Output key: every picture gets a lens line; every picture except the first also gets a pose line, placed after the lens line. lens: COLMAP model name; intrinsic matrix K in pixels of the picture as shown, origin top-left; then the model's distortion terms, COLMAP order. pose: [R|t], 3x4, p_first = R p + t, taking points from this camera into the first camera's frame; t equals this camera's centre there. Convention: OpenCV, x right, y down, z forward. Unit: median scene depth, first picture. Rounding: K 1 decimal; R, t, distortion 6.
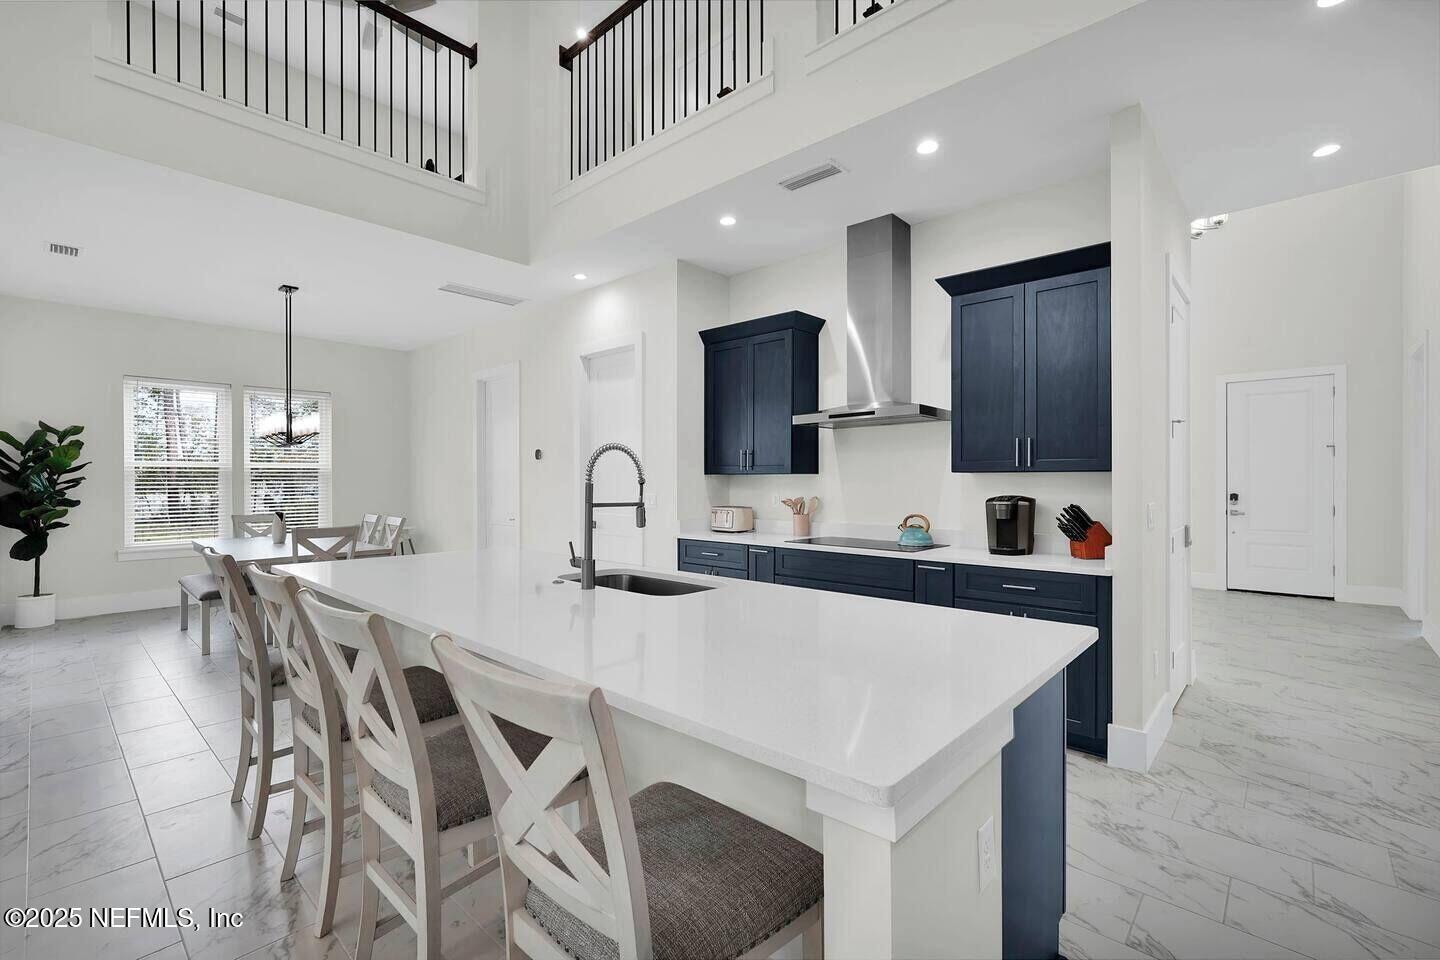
lens RADIAL K [[646.9, 0, 720.0], [0, 646.9, 480.0], [0, 0, 1]] dist [-0.020730, 0.012765]
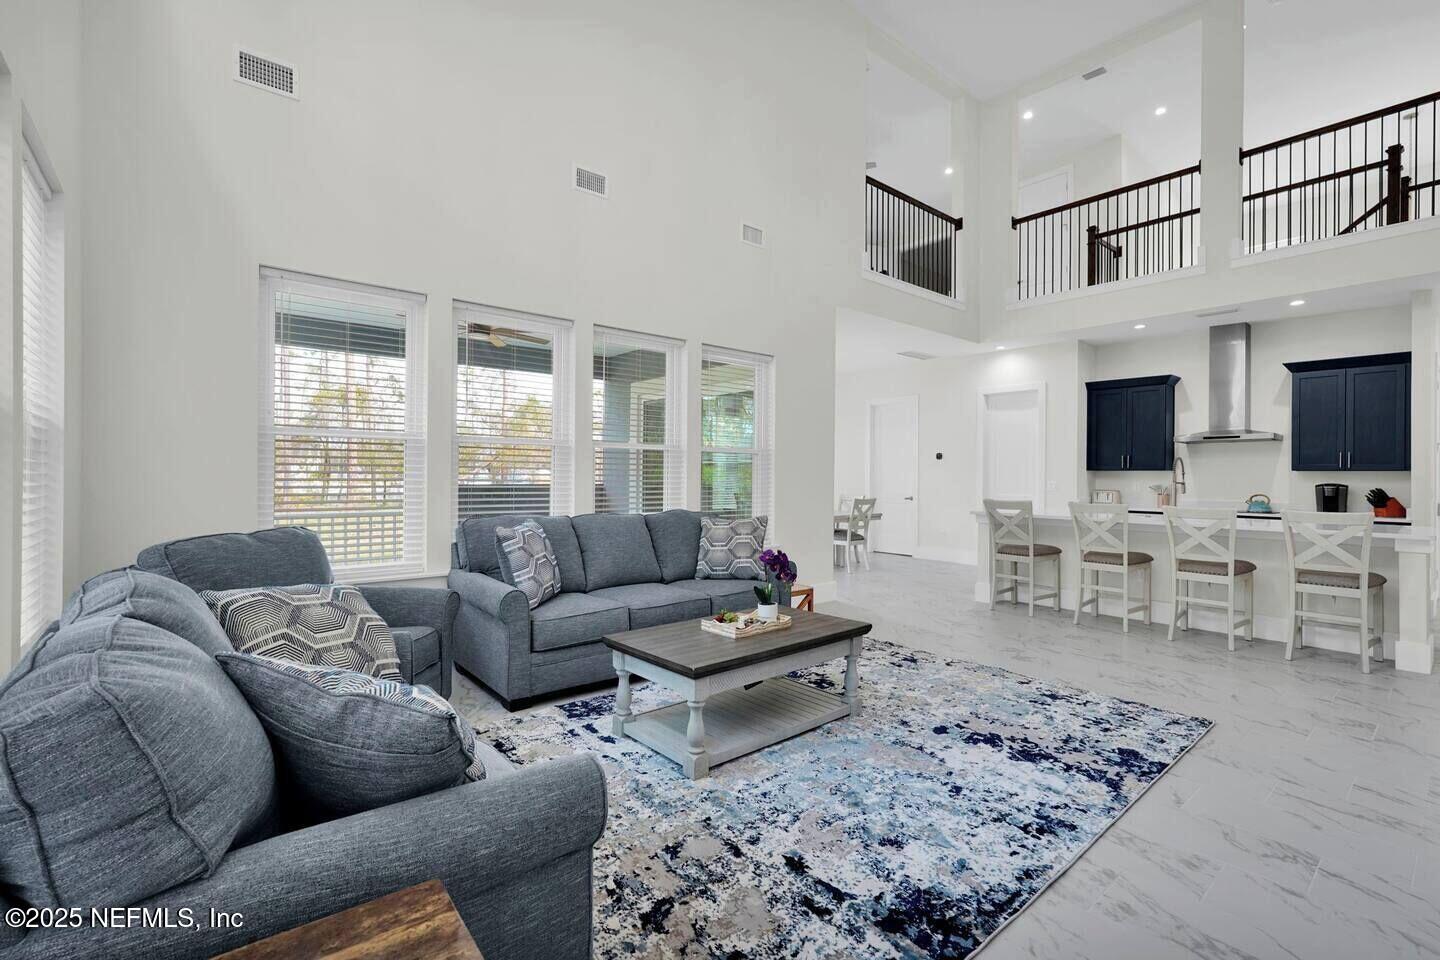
lens RADIAL K [[646.9, 0, 720.0], [0, 646.9, 480.0], [0, 0, 1]] dist [-0.020730, 0.012765]
pose [[0.989803, 0.010232, -0.142077, -0.824095], [-0.009142, 0.999924, 0.008318, 0.012774], [0.142152, -0.006935, 0.989821, -0.852739]]
